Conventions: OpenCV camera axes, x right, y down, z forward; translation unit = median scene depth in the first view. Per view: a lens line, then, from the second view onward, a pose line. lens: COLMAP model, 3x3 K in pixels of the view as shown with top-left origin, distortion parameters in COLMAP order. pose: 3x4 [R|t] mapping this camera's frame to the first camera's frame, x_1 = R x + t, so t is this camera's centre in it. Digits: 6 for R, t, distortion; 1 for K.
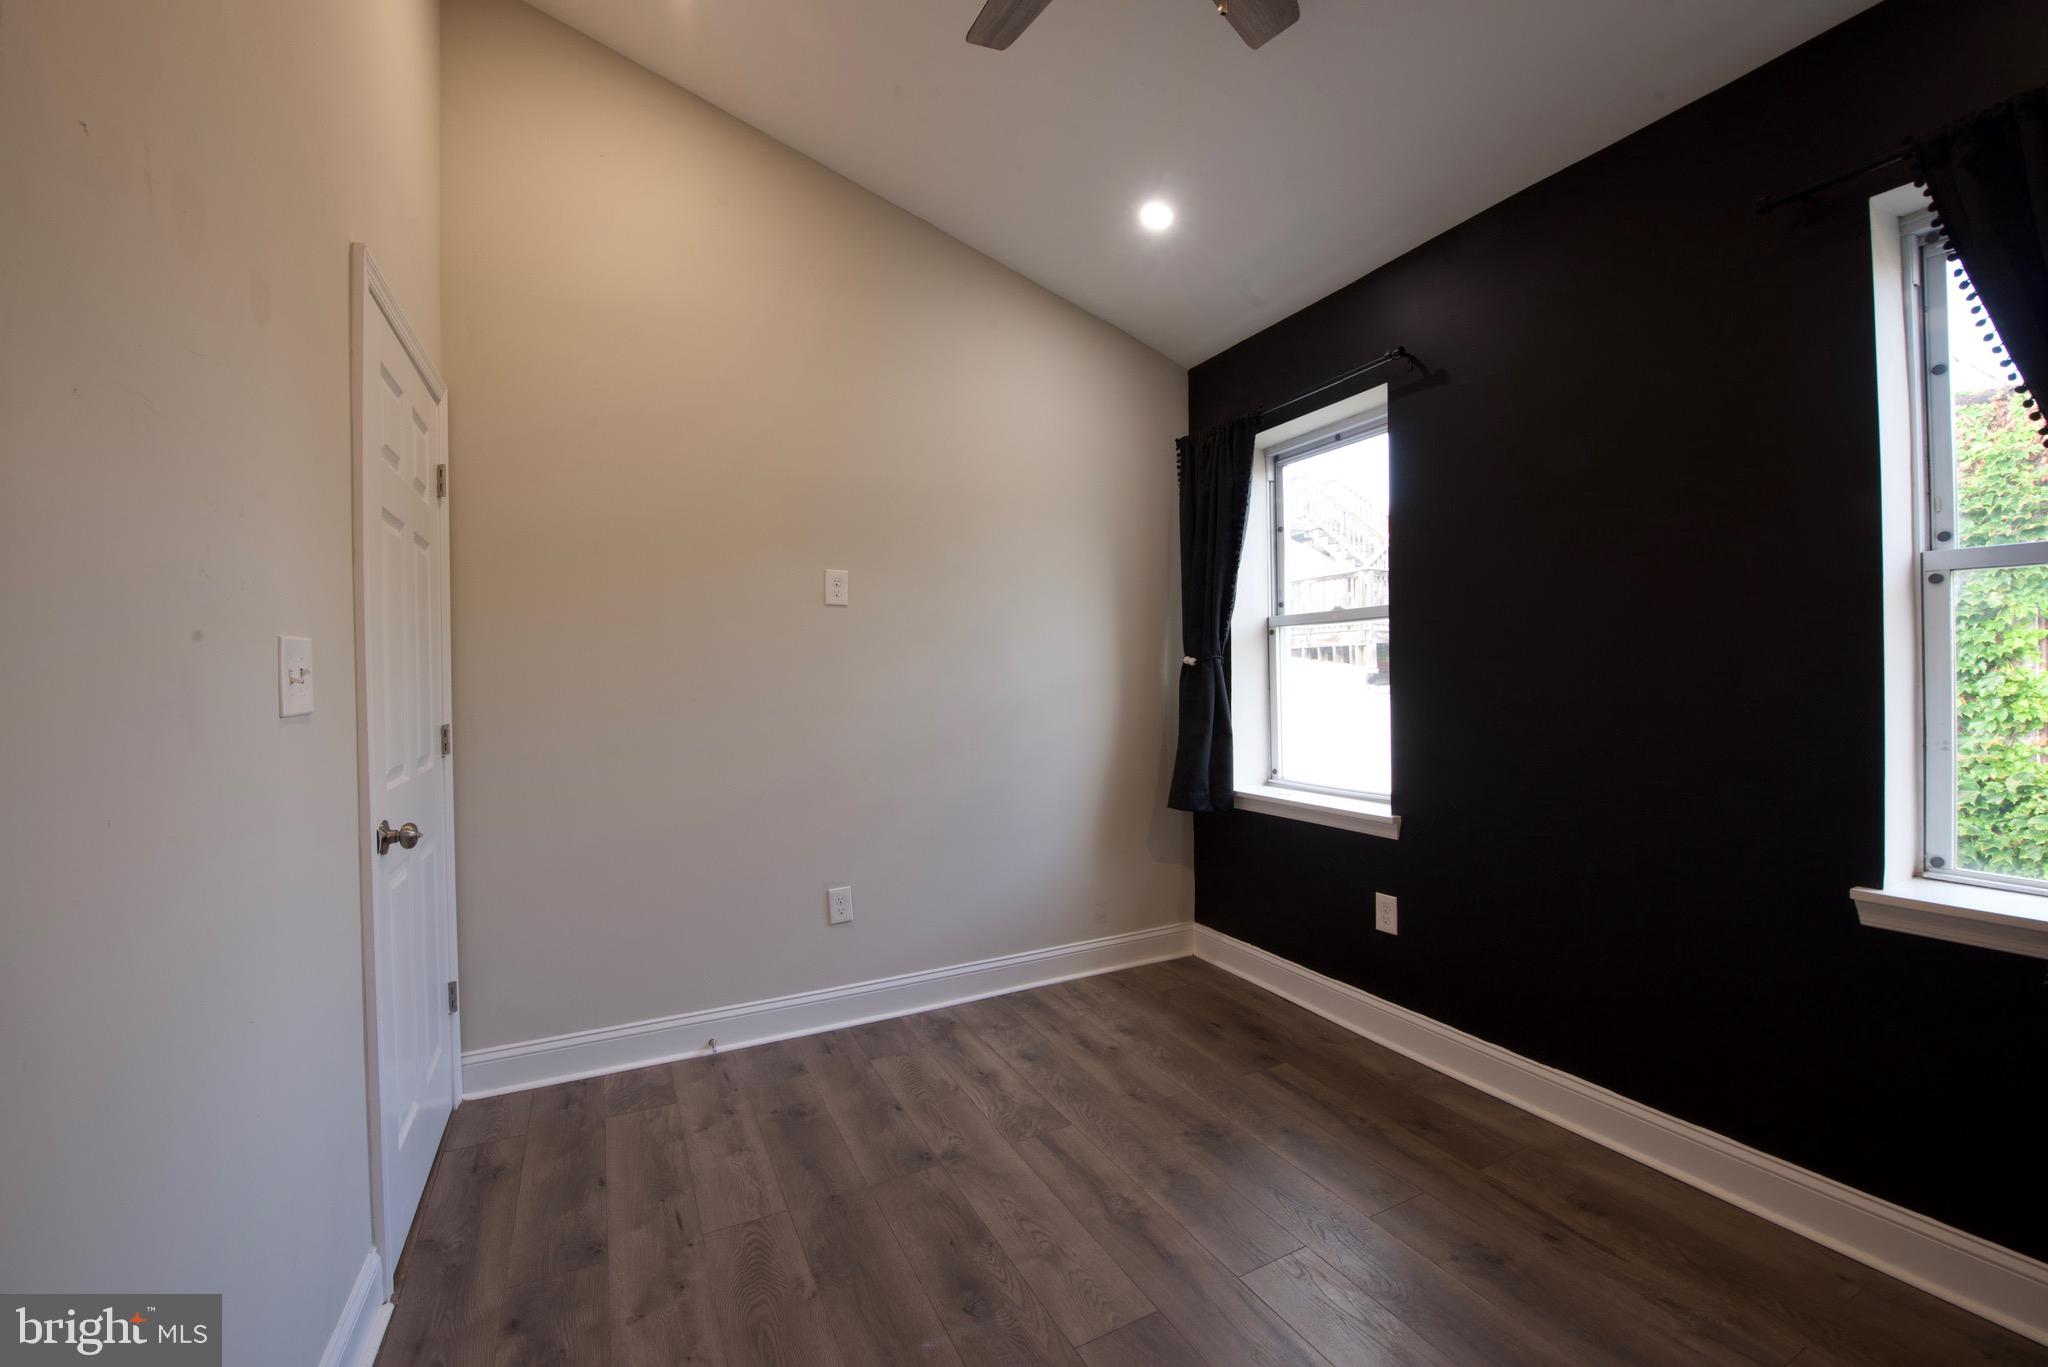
lens RADIAL K [[816.9, 0, 1010.8], [0, 816.9, 688.2], [0, 0, 1]] dist [-0.014880, -0.003539]
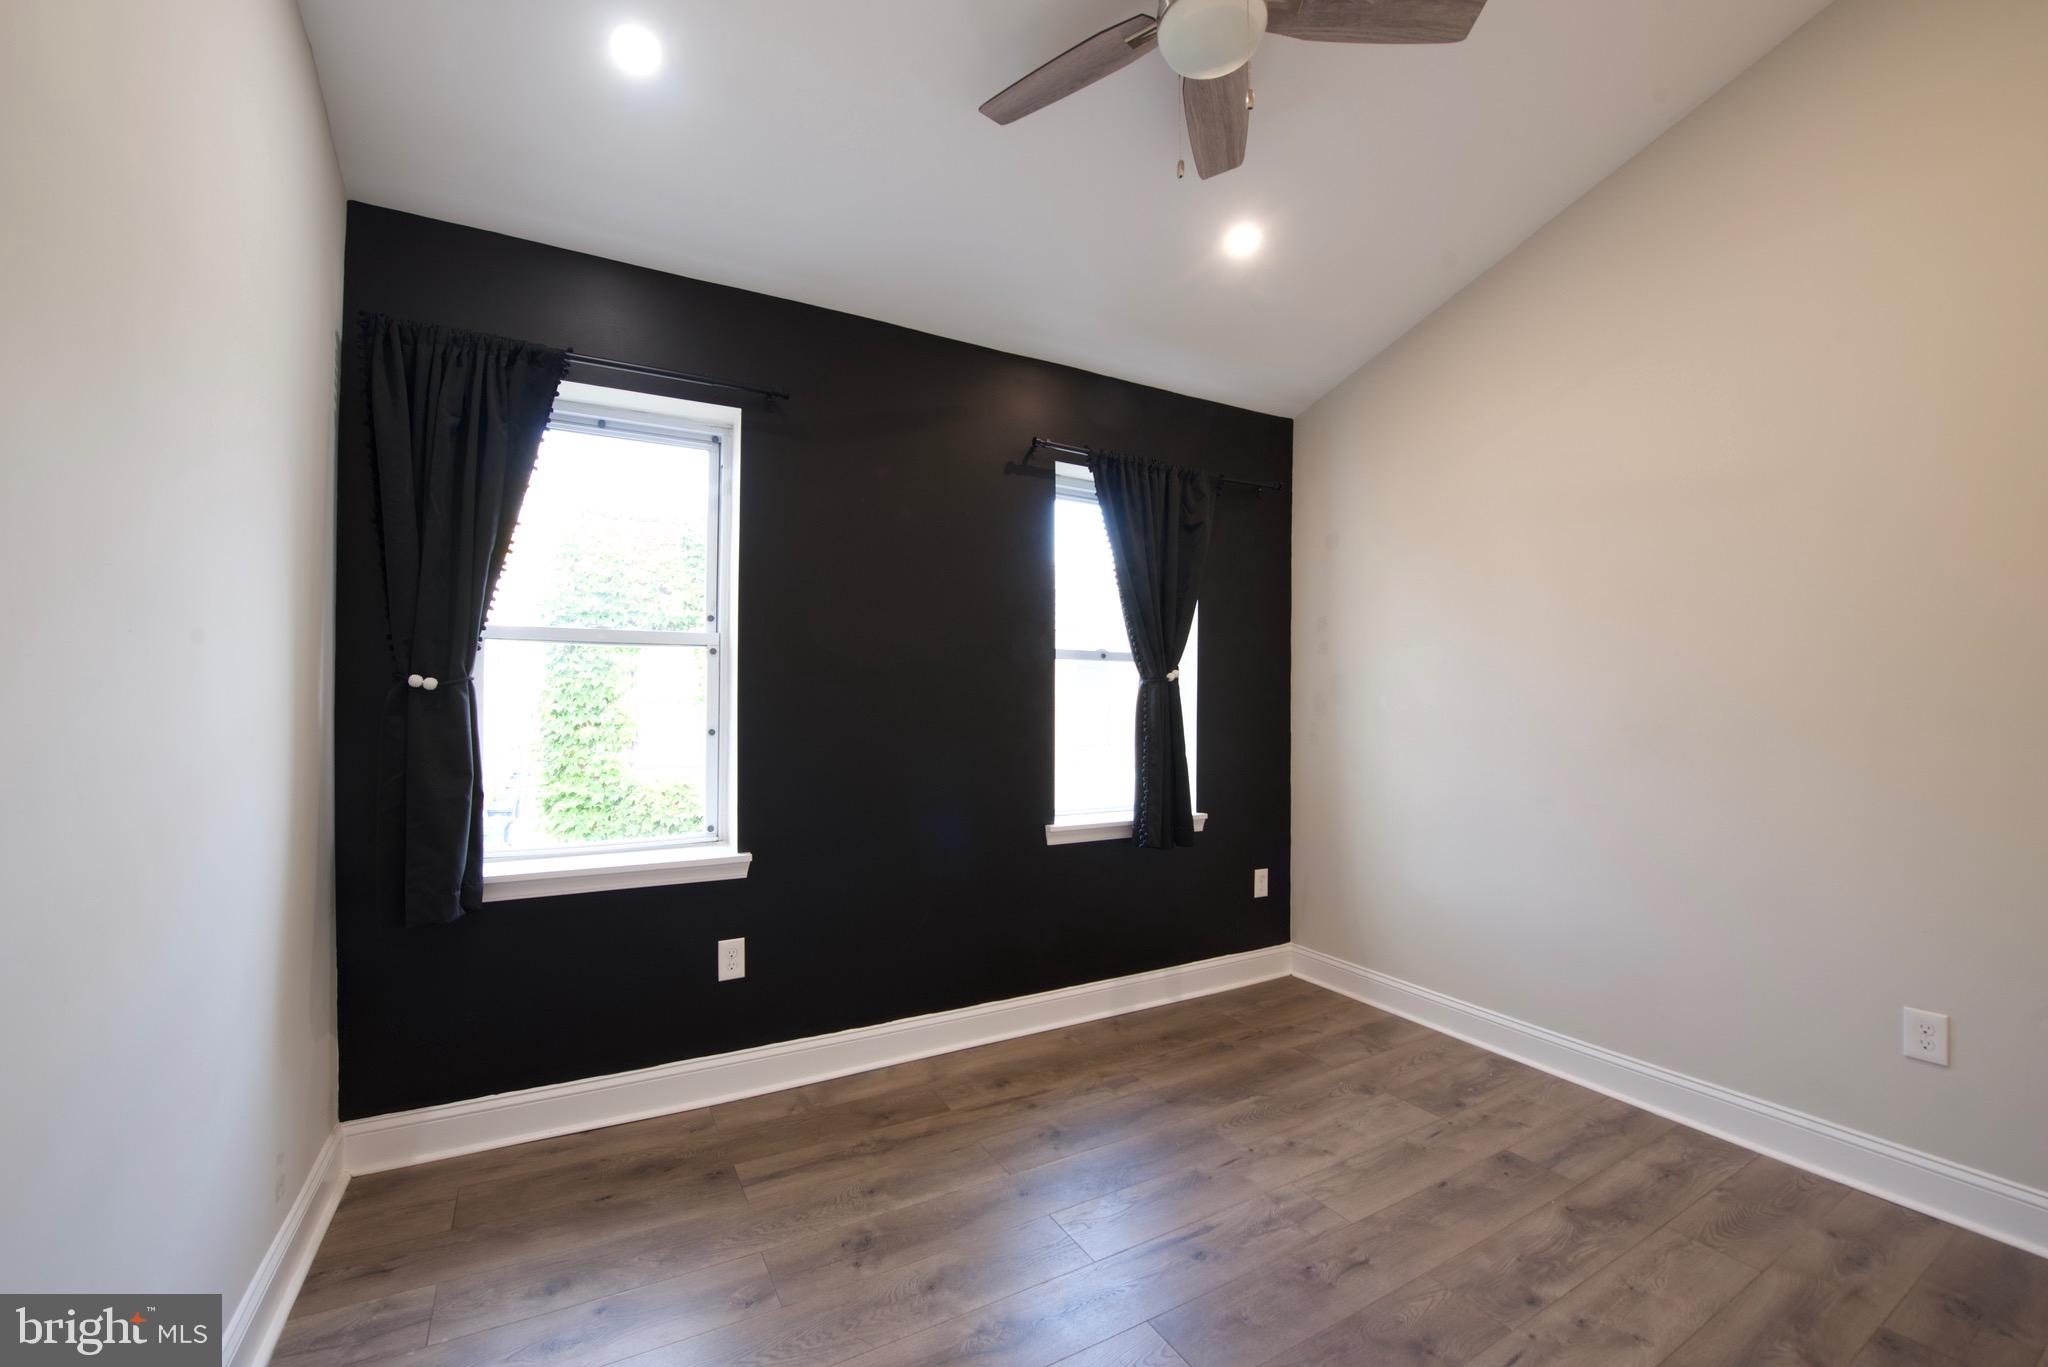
lens RADIAL K [[816.9, 0, 1010.8], [0, 816.9, 688.2], [0, 0, 1]] dist [-0.014880, -0.003539]
pose [[-0.044227, 0.031002, 0.998540, -0.470507], [0.009405, 0.999487, -0.030615, -0.006548], [-0.998977, 0.008037, -0.044496, 0.656711]]
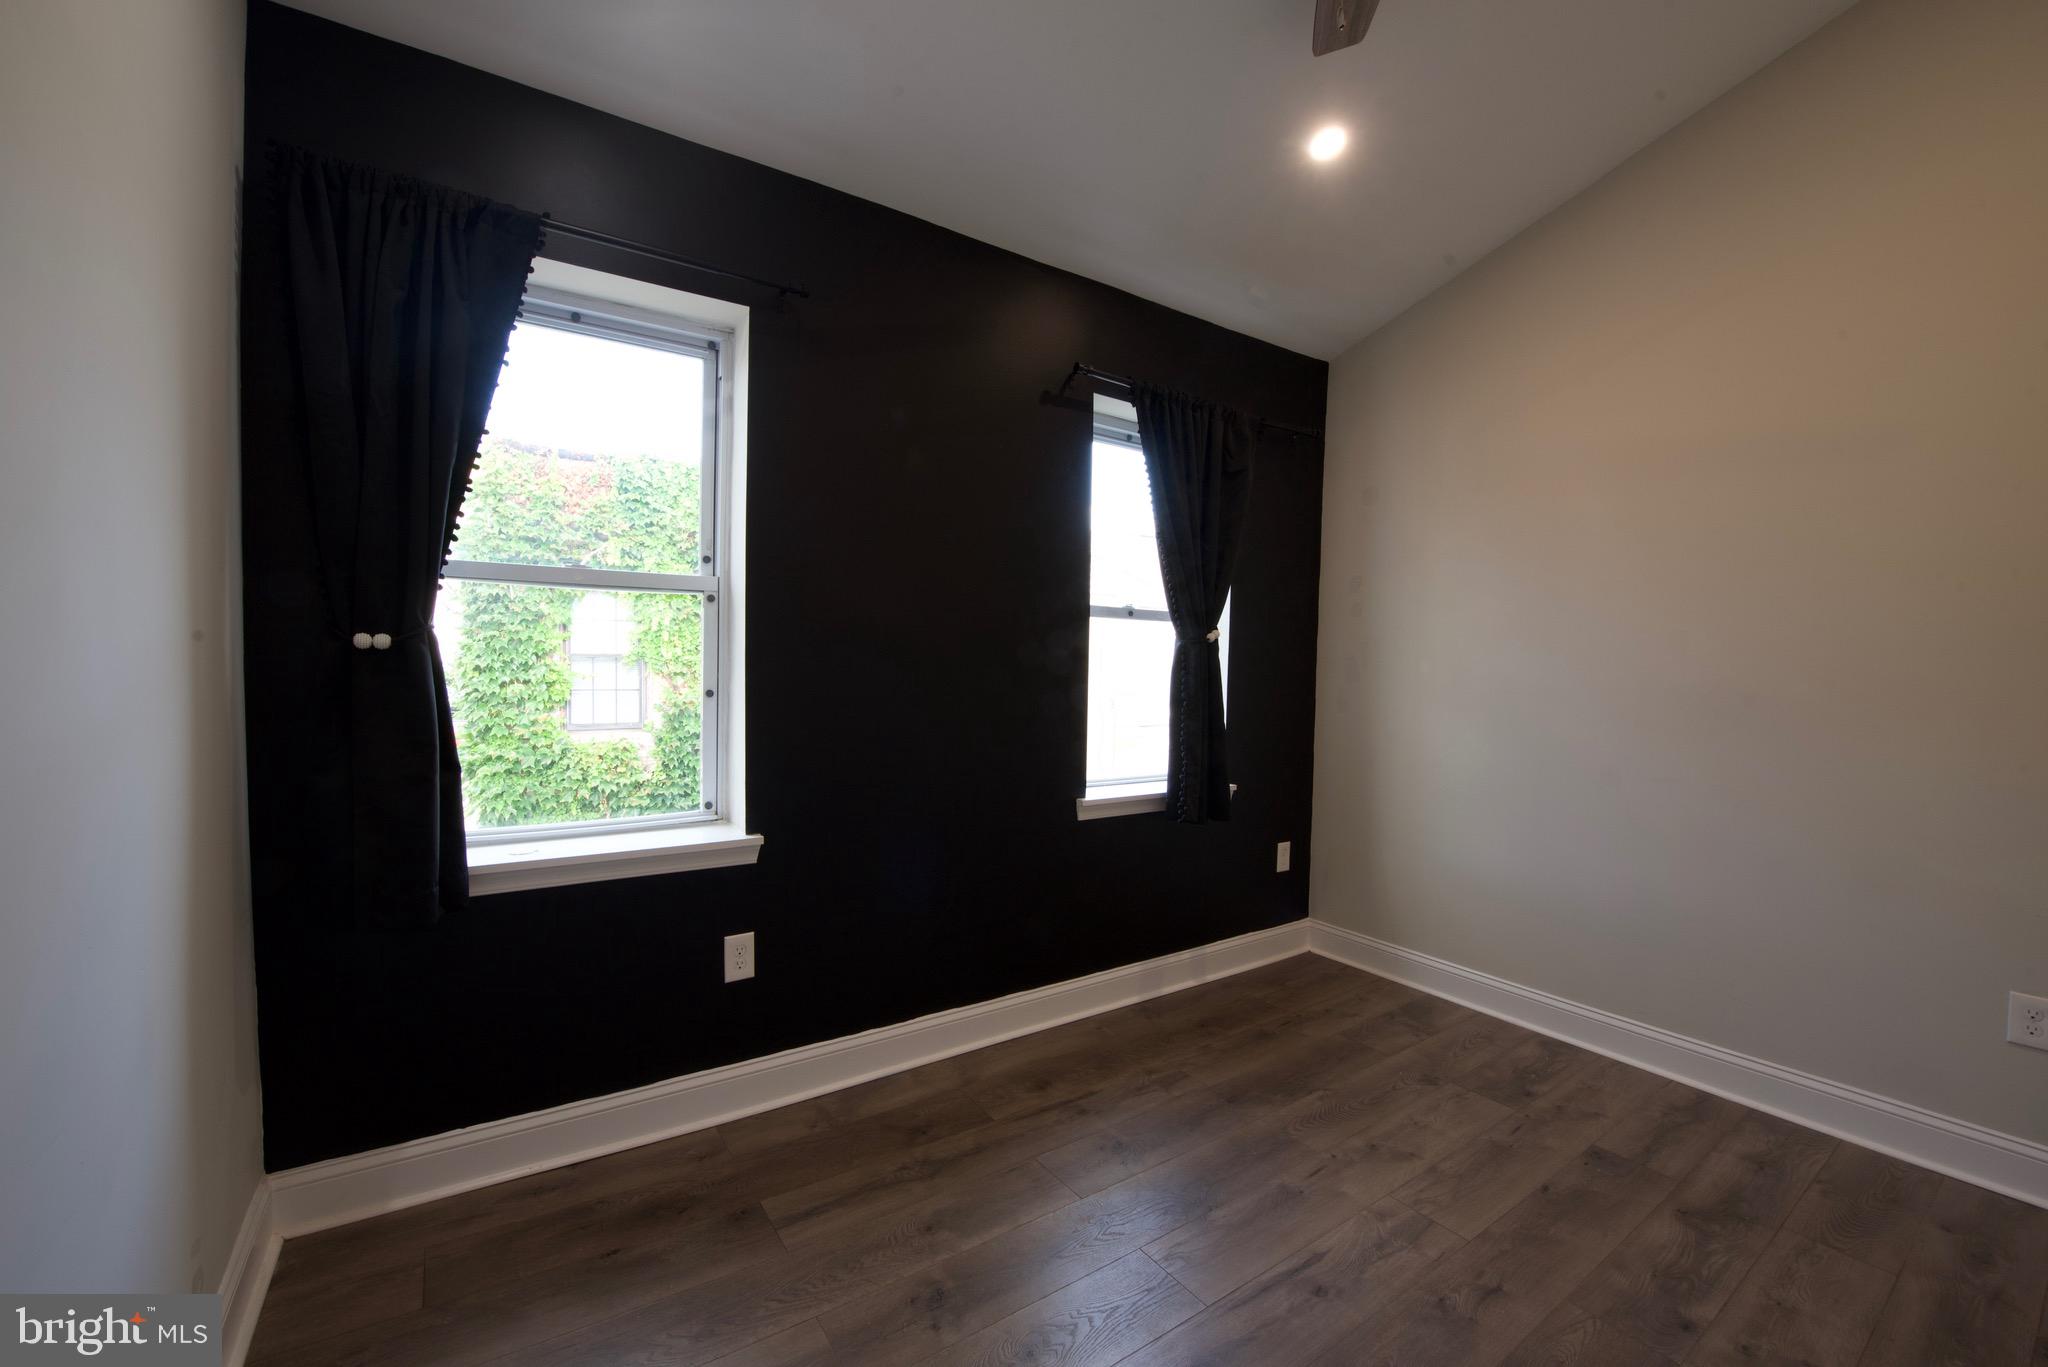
lens RADIAL K [[816.9, 0, 1010.8], [0, 816.9, 688.2], [0, 0, 1]] dist [-0.014880, -0.003539]
pose [[-0.129715, -0.016936, 0.991407, -0.350792], [-0.002139, 0.999857, 0.016800, -0.007358], [-0.991549, 0.000058, -0.129733, 0.768434]]
